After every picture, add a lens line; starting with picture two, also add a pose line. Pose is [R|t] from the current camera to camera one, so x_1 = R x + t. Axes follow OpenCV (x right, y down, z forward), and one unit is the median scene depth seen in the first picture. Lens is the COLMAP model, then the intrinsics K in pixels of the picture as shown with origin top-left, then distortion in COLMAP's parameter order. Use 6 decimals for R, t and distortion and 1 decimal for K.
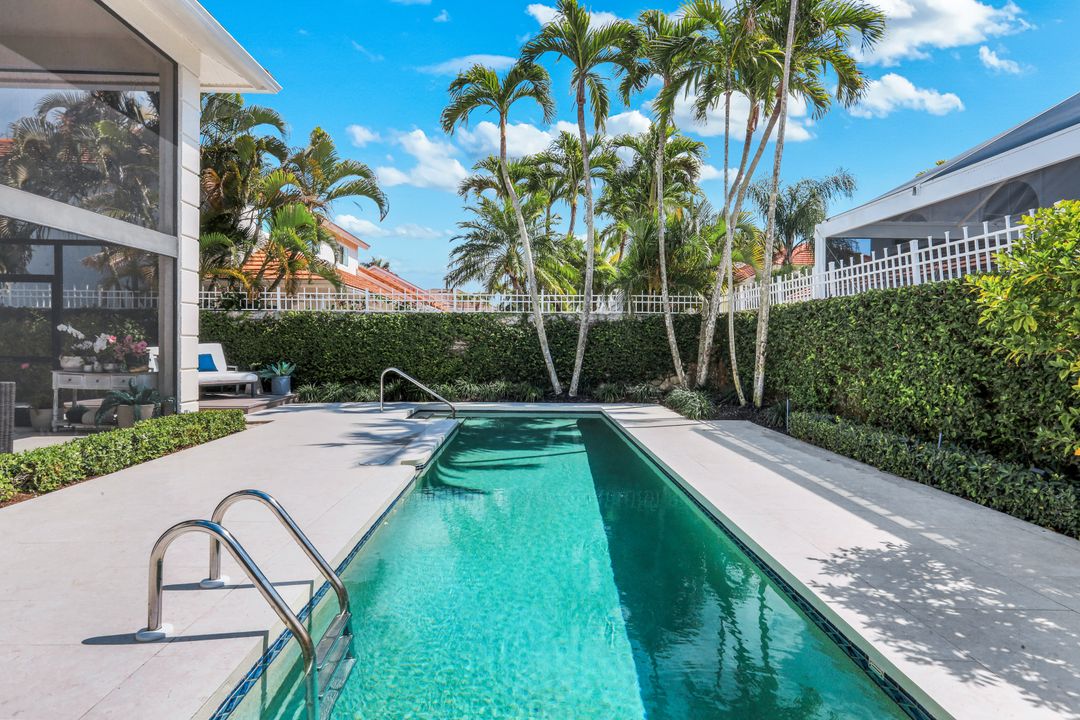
lens RADIAL K [[586.3, 0, 556.3], [0, 586.3, 336.5], [0, 0, 1]] dist [0.000652, 0.002920]
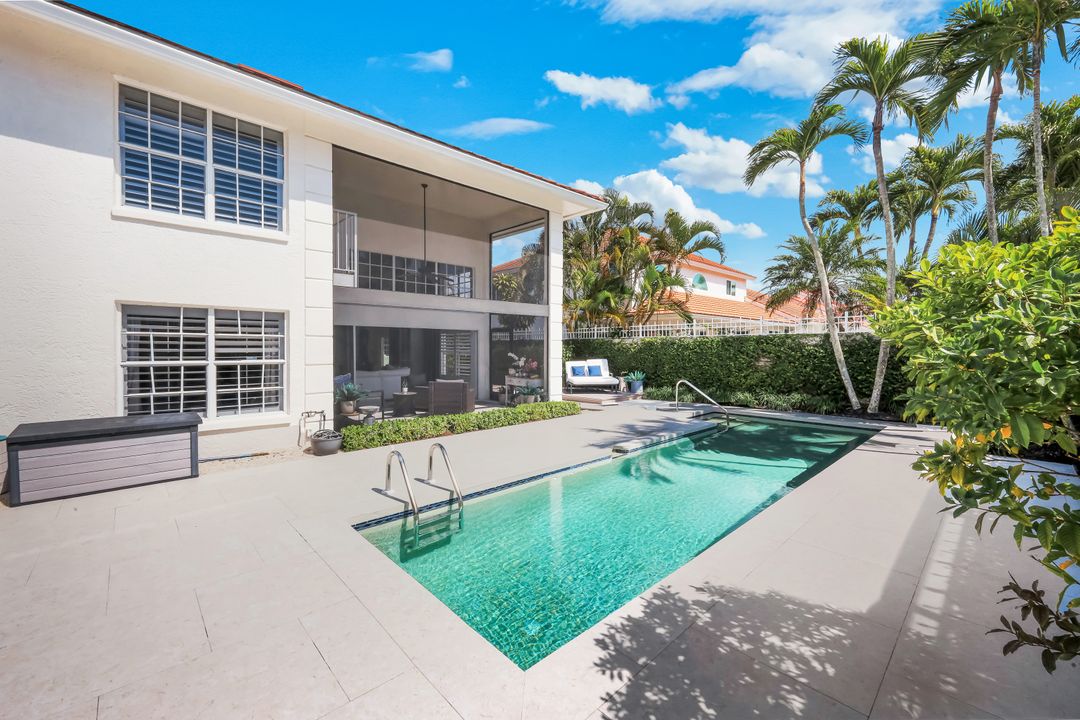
lens RADIAL K [[446.0, 0, 546.9], [0, 446.0, 339.7], [0, 0, 1]] dist [-0.001916, -0.000094]
pose [[0.664059, -0.020965, -0.747387, 0.306076], [0.014237, 0.999780, -0.015396, -0.030958], [0.747545, -0.000417, 0.664211, 0.052913]]
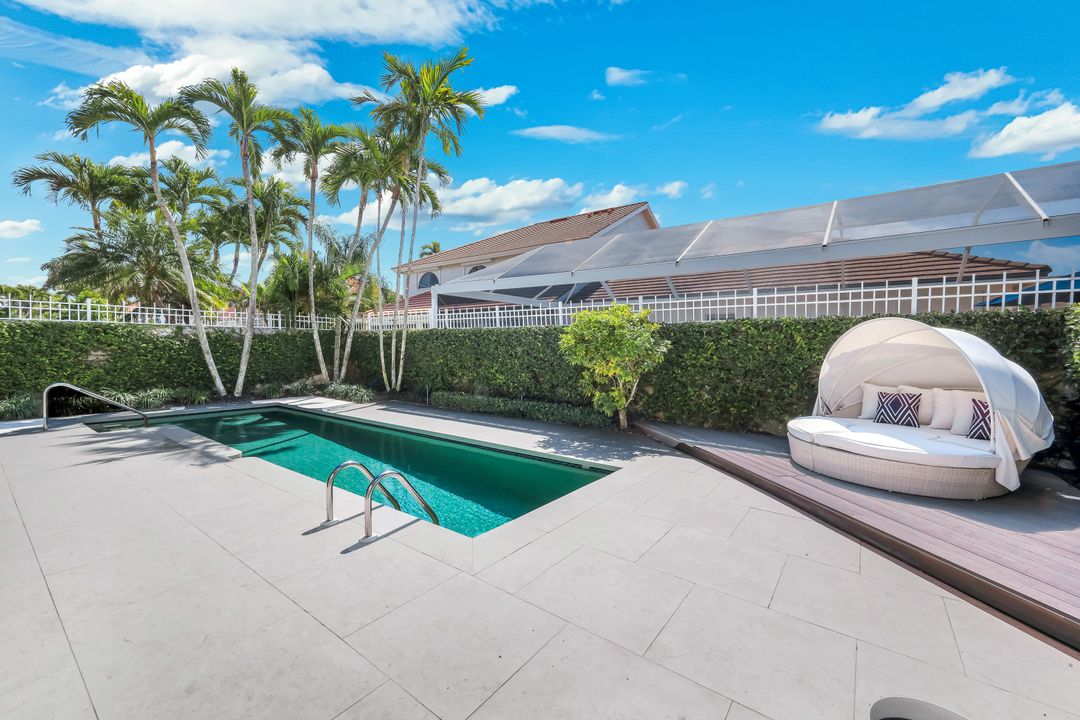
lens RADIAL K [[415.1, 0, 543.5], [0, 415.1, 345.1], [0, 0, 1]] dist [-0.001818, -0.000206]
pose [[0.622139, 0.002330, 0.782903, -0.325069], [-0.013856, 0.999872, 0.008035, -0.025698], [-0.782784, -0.015847, 0.622092, -0.048283]]
